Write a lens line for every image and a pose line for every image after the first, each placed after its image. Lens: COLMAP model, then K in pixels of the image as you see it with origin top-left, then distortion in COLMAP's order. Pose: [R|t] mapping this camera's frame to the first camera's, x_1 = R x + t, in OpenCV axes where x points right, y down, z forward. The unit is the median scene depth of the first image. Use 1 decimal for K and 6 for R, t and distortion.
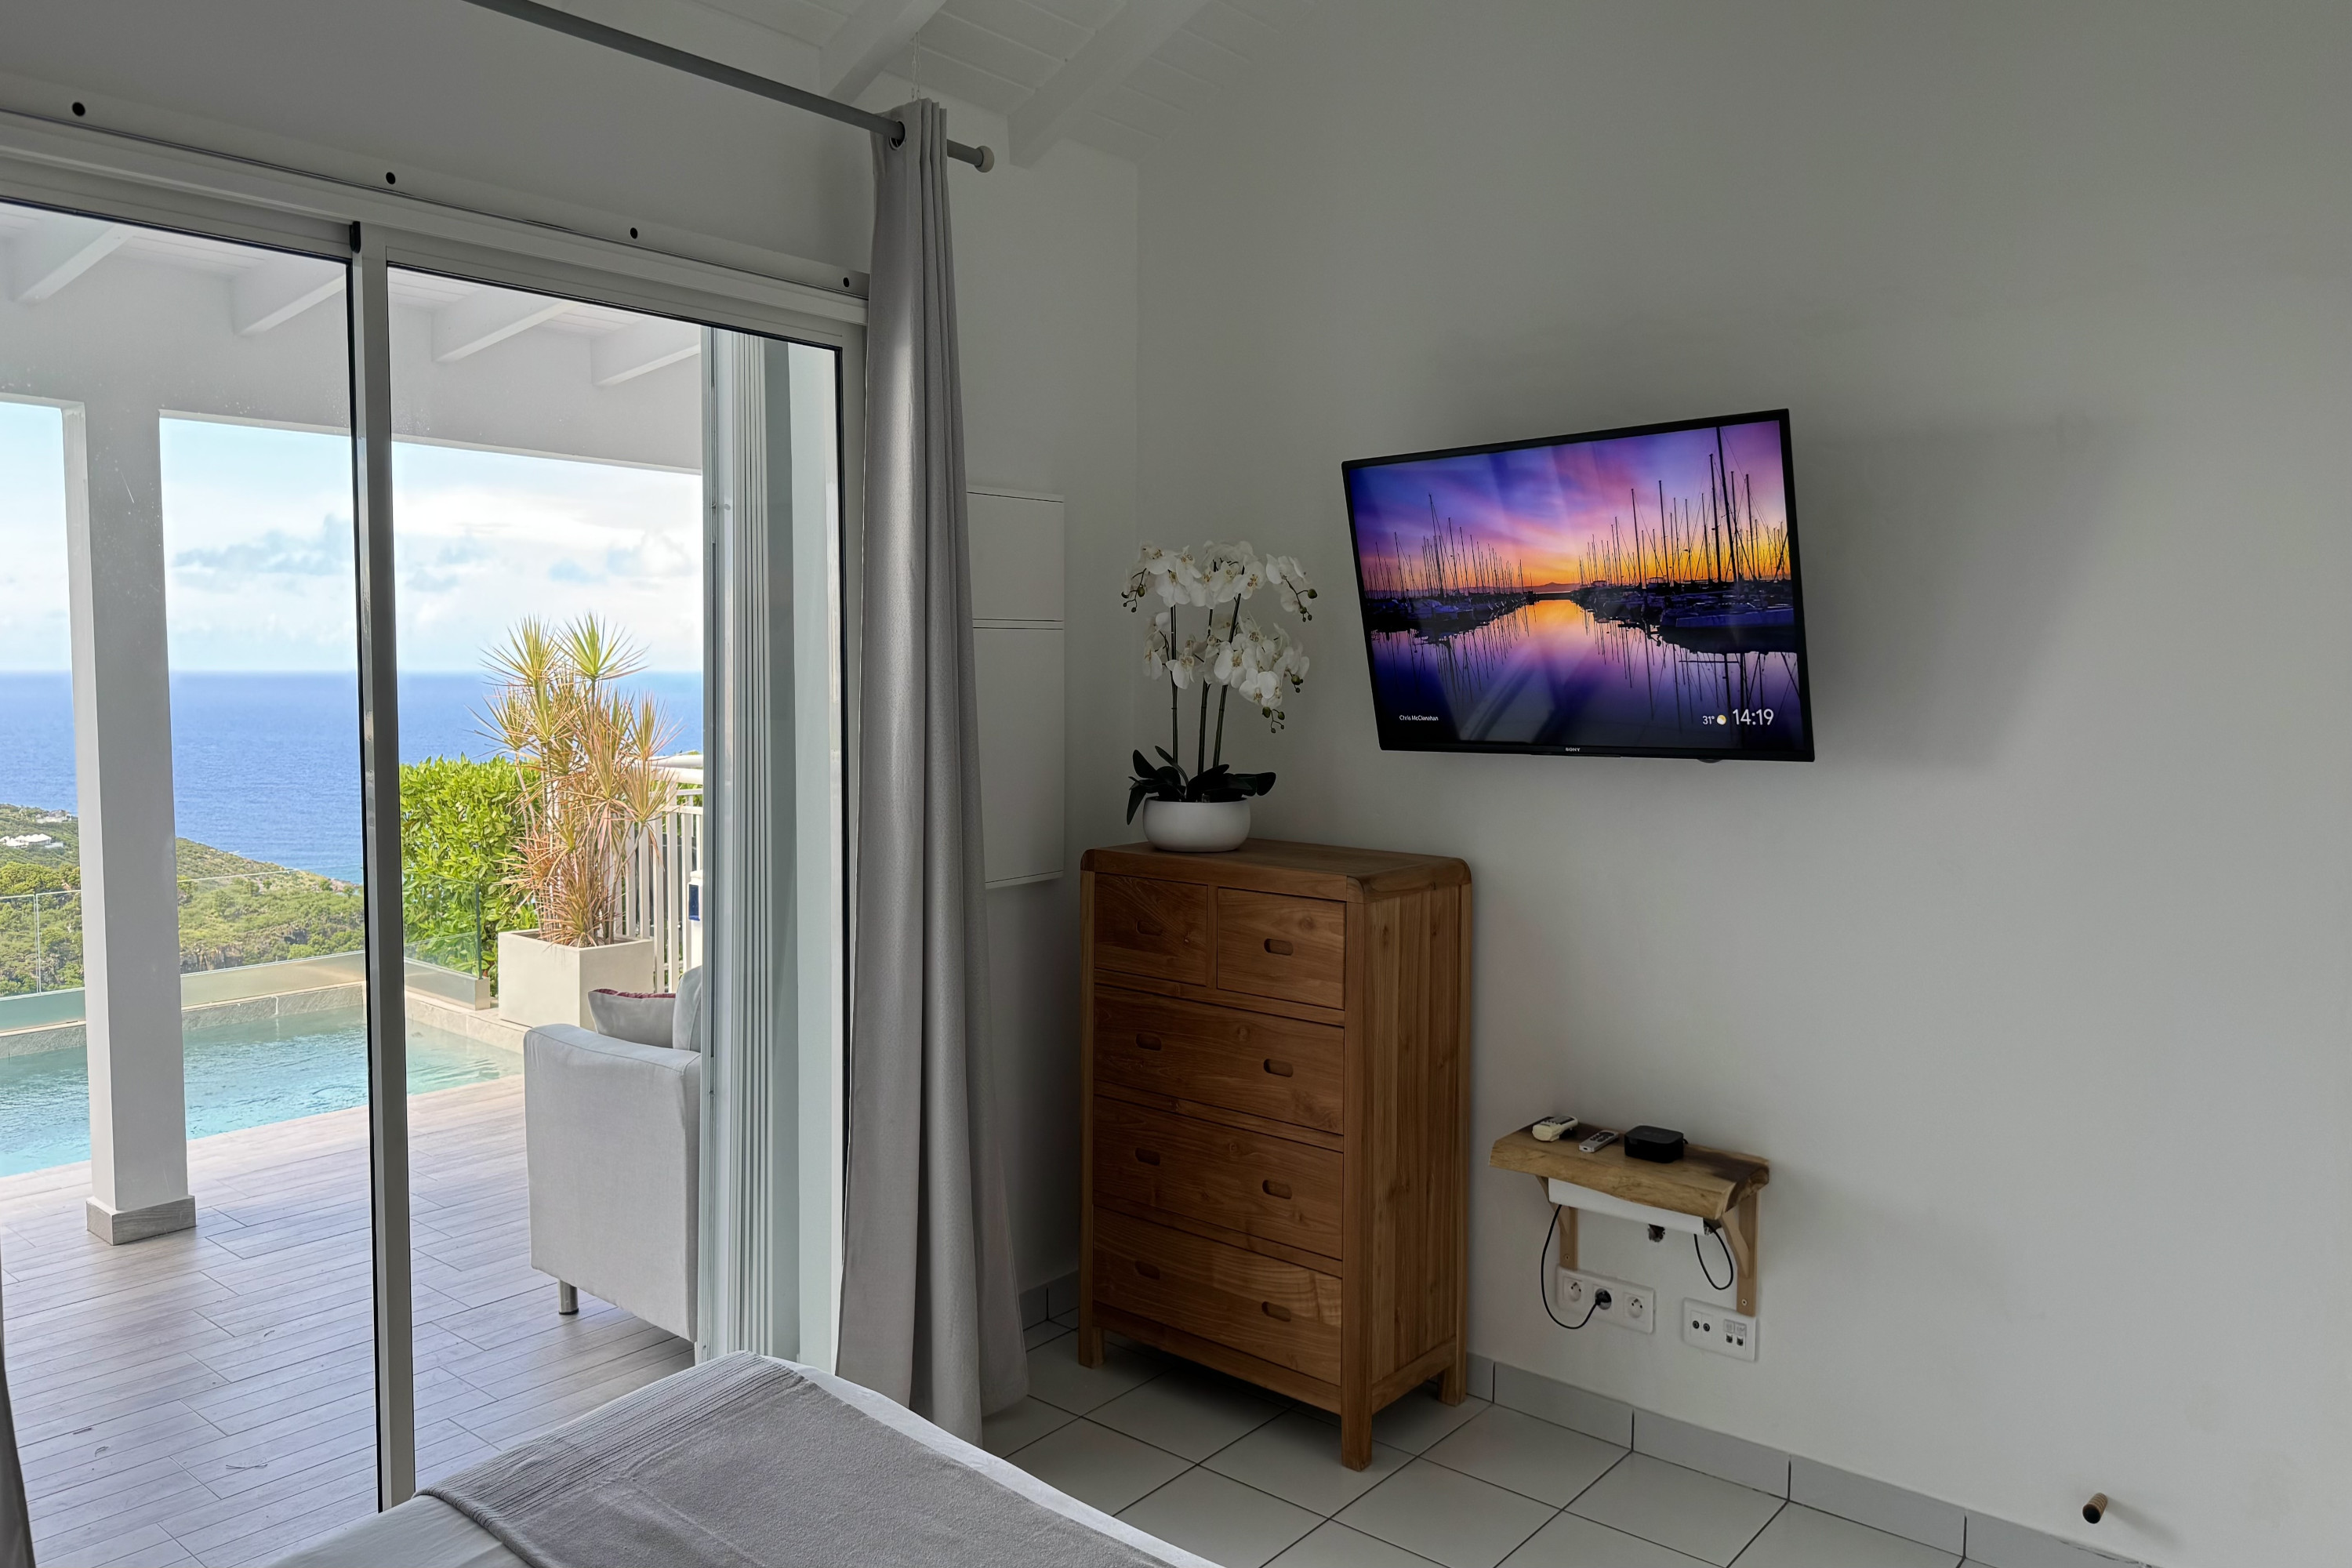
lens RADIAL K [[1643.0, 0, 1163.5], [0, 1643.0, 782.9], [0, 0, 1]] dist [-0.000154, -0.034531]
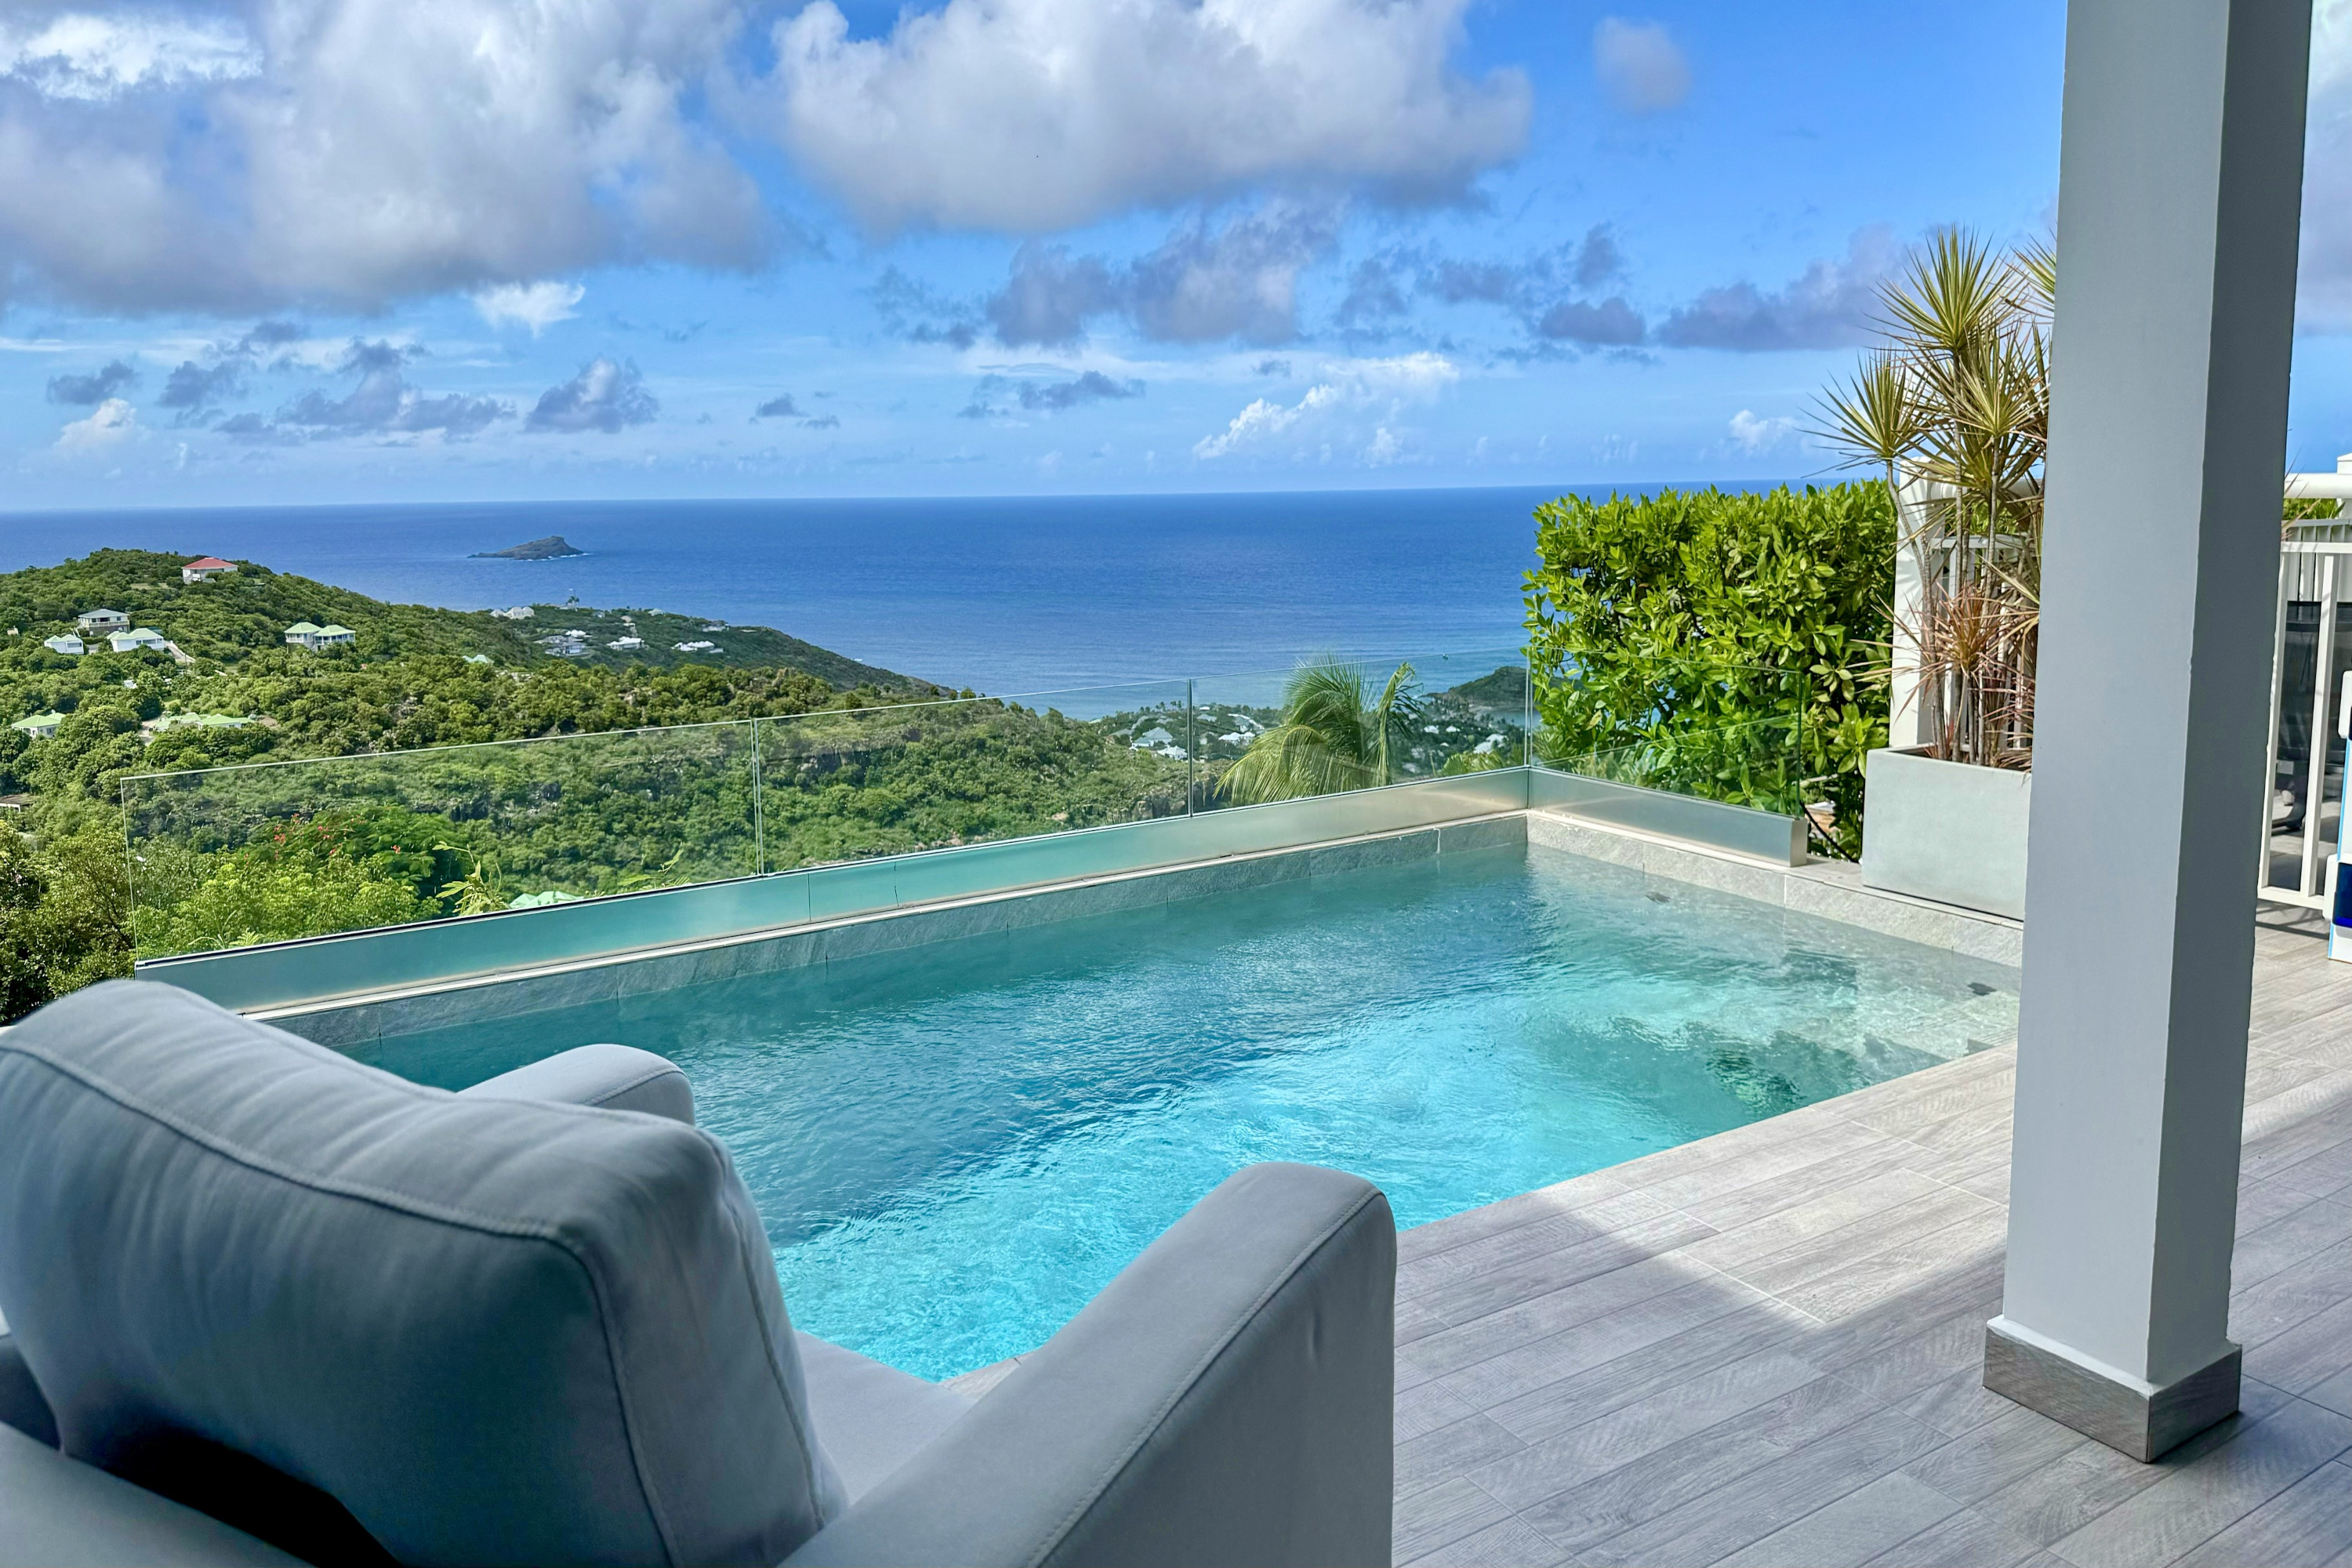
lens RADIAL K [[1643.0, 0, 1144.2], [0, 1643.0, 744.9], [0, 0, 1]] dist [-0.000154, -0.034531]
pose [[0.941624, 0.034228, -0.334921, -0.435873], [-0.004699, 0.996058, 0.088581, 0.033499], [0.336633, -0.081836, 0.938073, 0.302785]]
